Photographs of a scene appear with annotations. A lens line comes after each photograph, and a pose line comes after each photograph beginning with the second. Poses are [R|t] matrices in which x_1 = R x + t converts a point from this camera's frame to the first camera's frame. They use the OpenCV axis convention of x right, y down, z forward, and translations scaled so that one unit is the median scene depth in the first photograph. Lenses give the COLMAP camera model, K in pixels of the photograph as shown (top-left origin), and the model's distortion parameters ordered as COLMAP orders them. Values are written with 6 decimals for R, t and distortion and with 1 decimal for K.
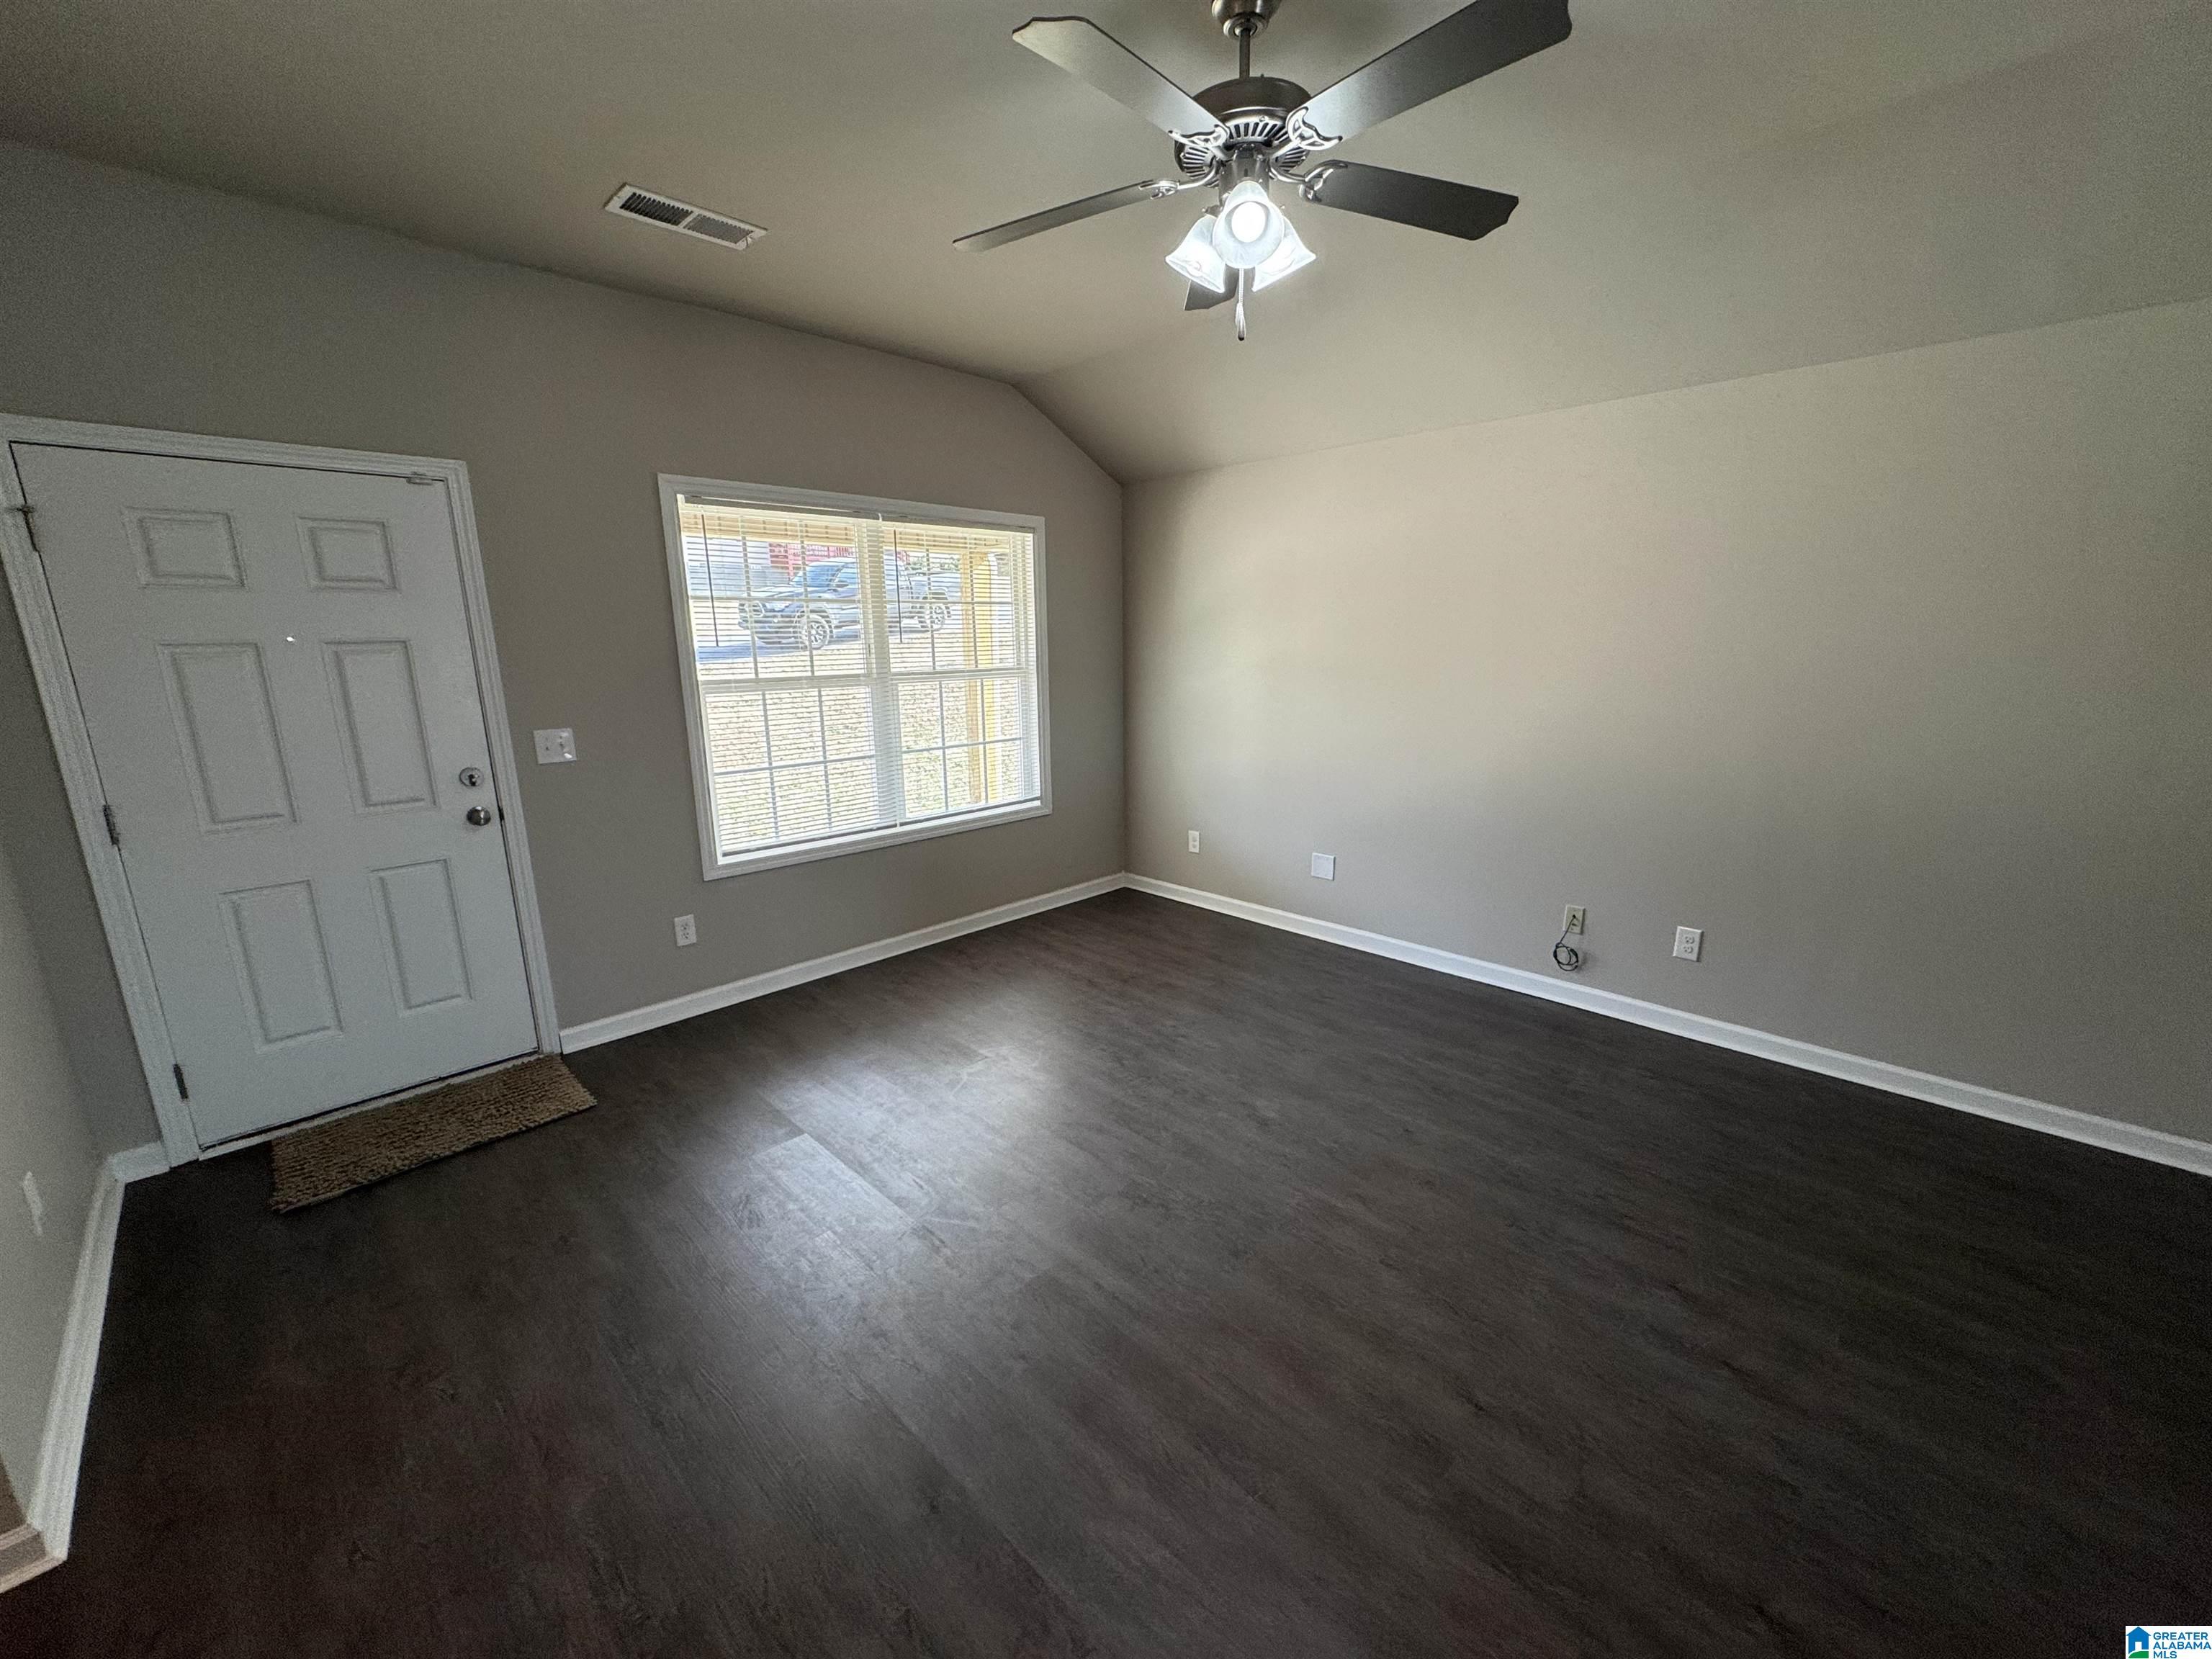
lens RADIAL K [[877.9, 0, 1106.0], [0, 877.9, 829.5], [0, 0, 1]] dist [0.001950, 0.012616]
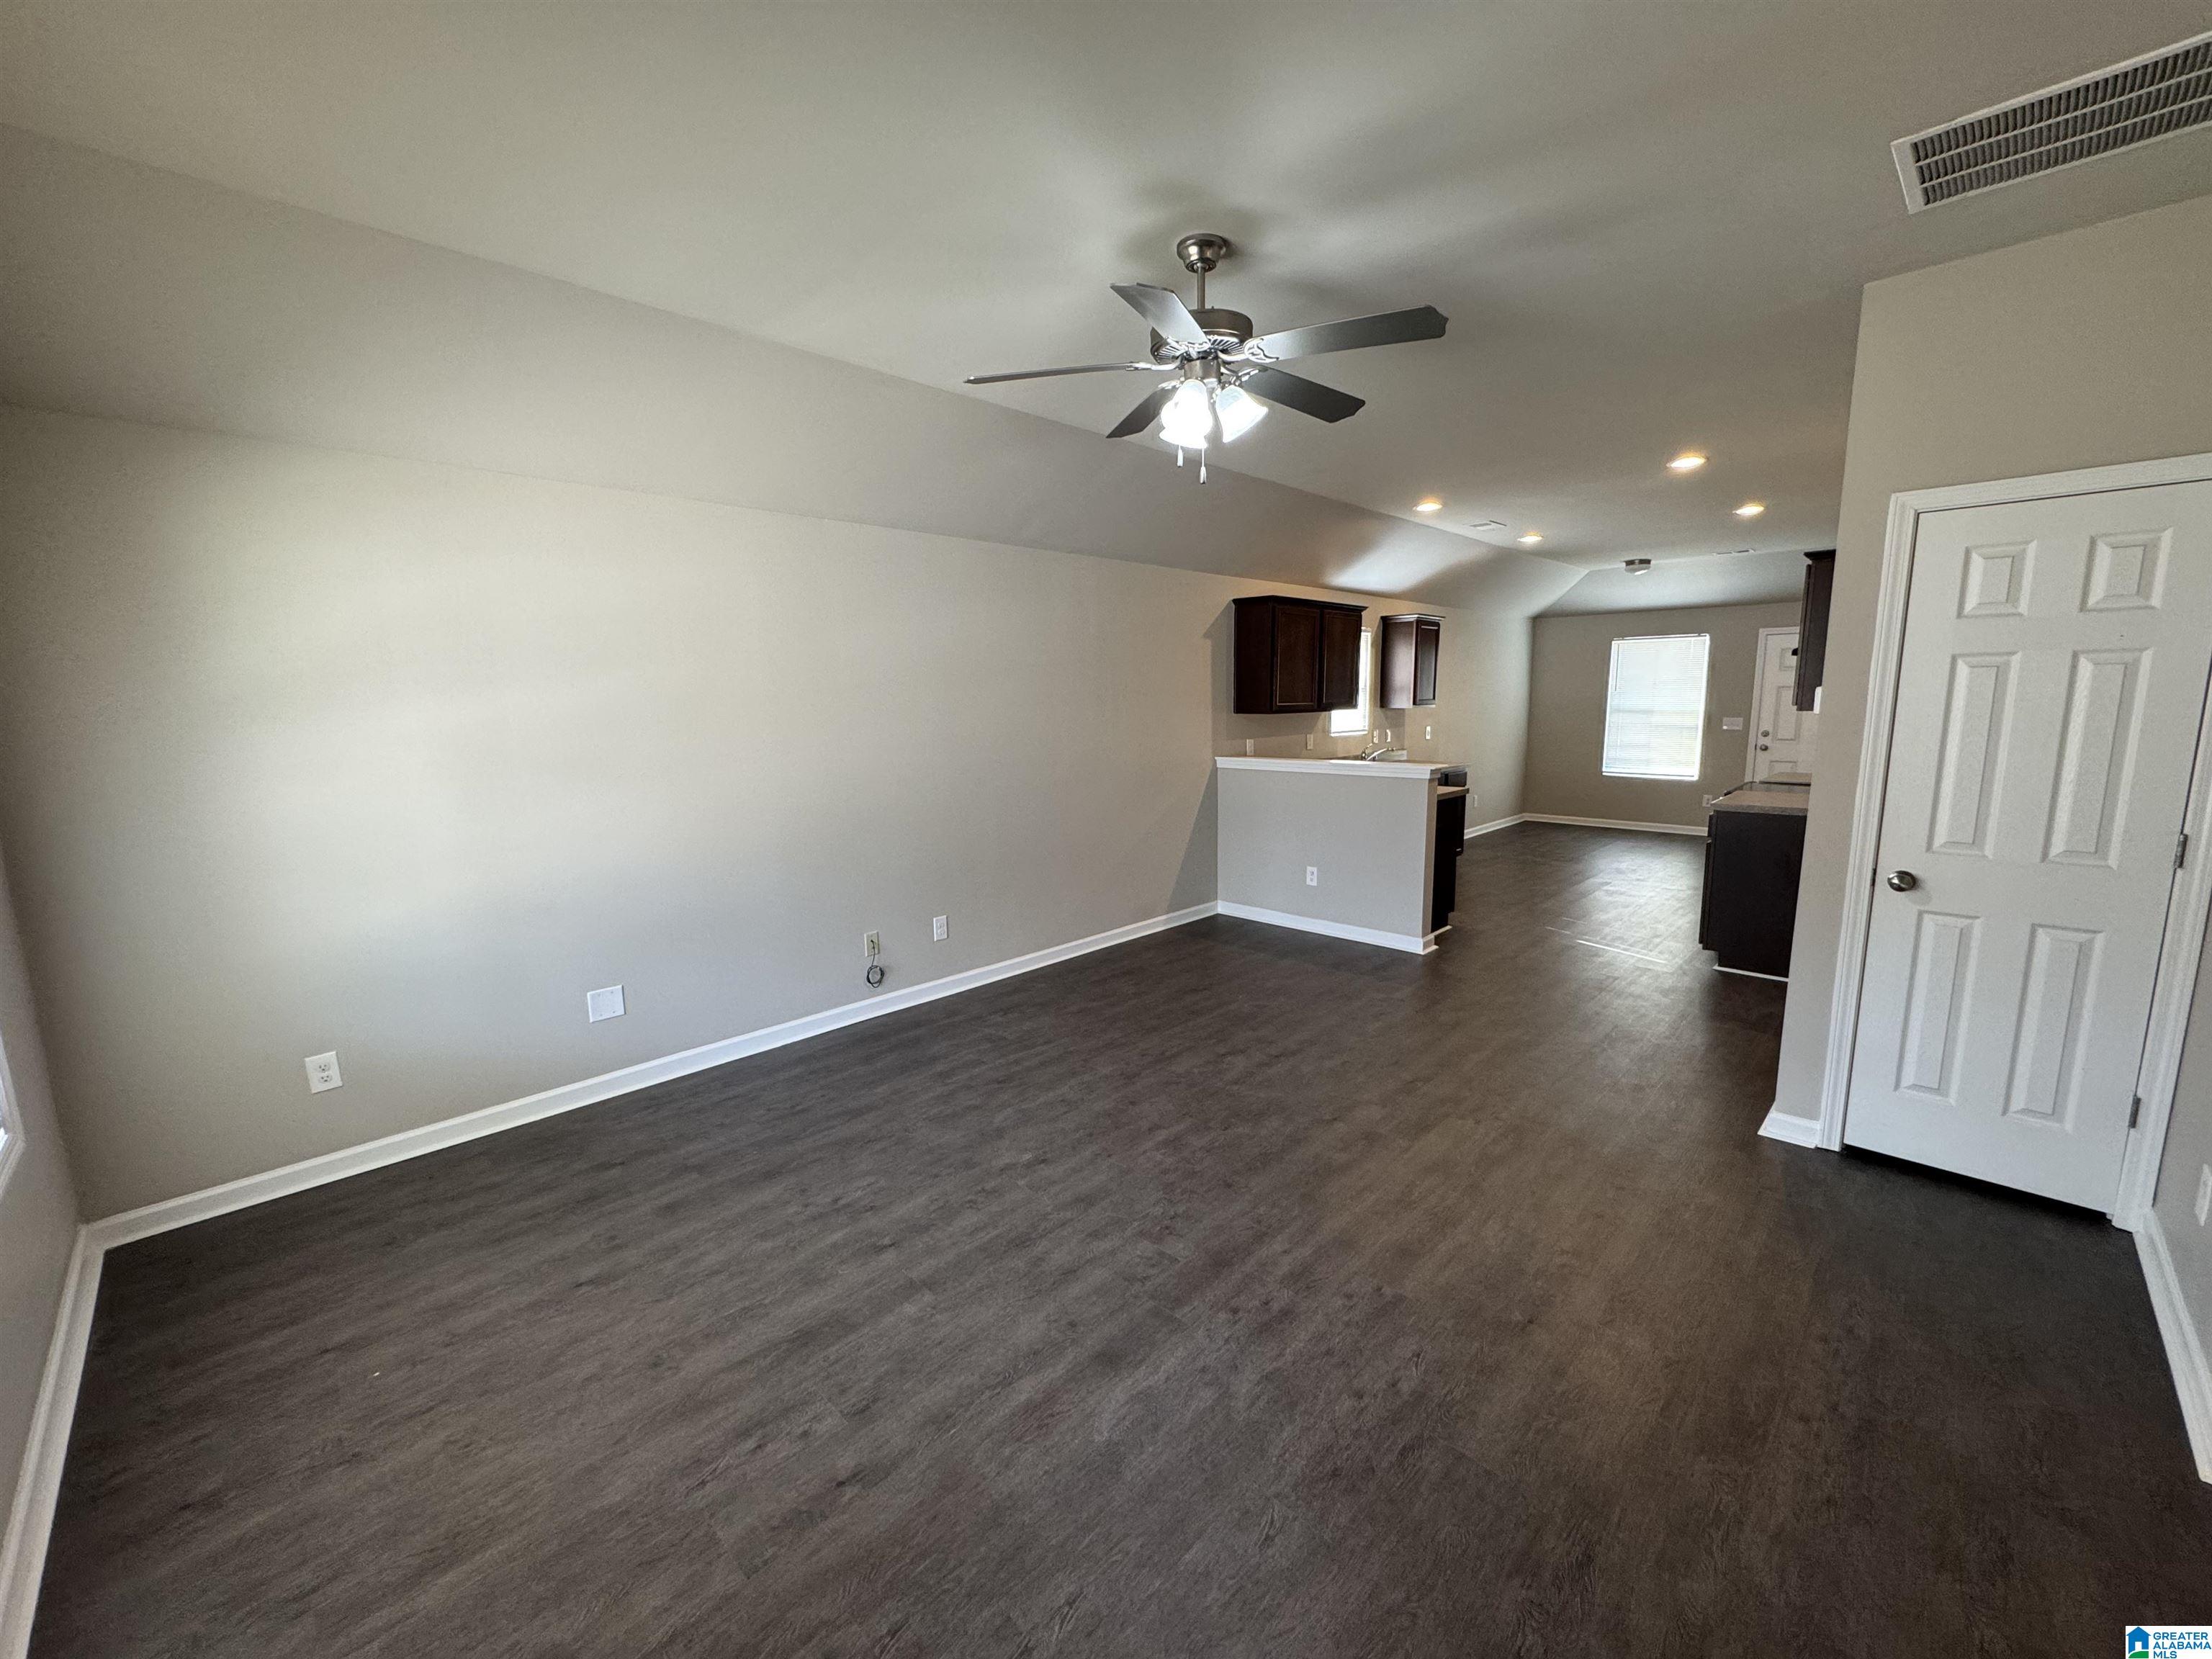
lens RADIAL K [[884.7, 0, 1093.3], [0, 884.7, 833.1], [0, 0, 1]] dist [-0.016652, 0.012854]
pose [[-0.007756, -0.140361, 0.990070, -0.718636], [0.235138, 0.962082, 0.138235, -0.155461], [-0.971931, 0.233875, 0.025542, 0.723648]]
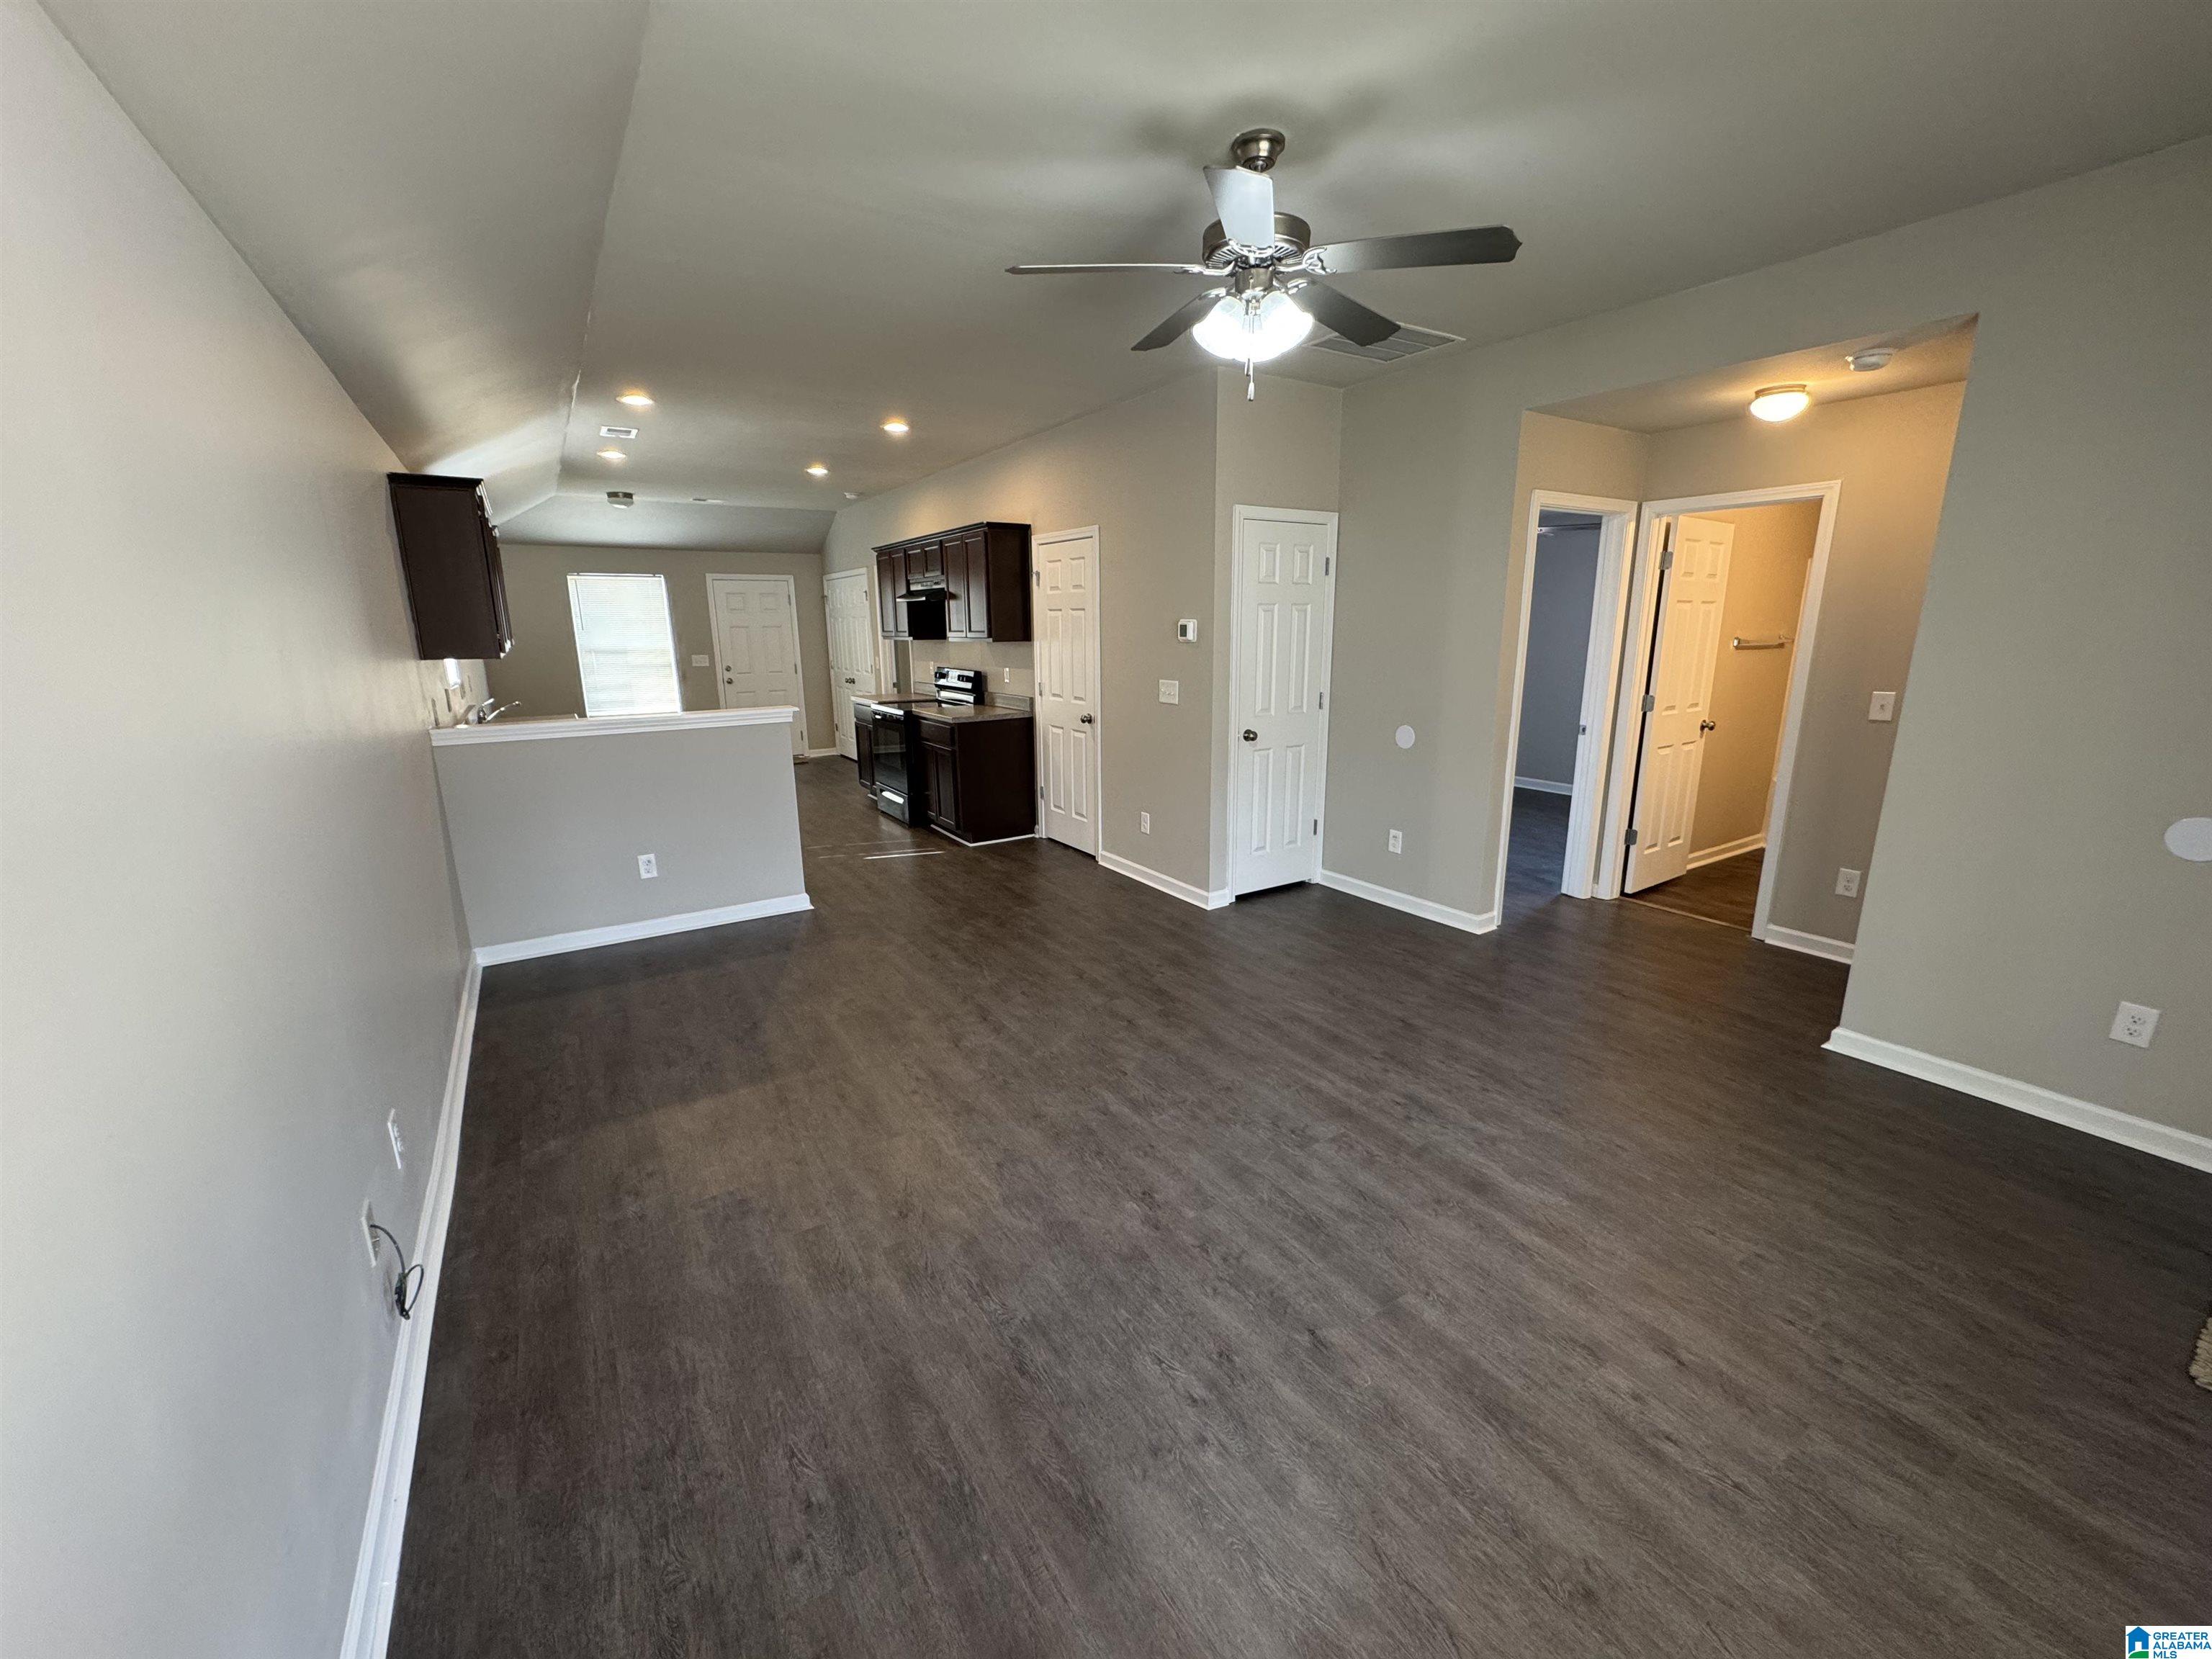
lens RADIAL K [[887.6, 0, 1124.1], [0, 887.6, 829.7], [0, 0, 1]] dist [-0.007462, 0.003956]
pose [[-0.981071, -0.020788, 0.192532, 0.035634], [0.065523, 0.899947, 0.431049, -0.323233], [-0.182229, 0.435504, -0.881549, 1.425205]]
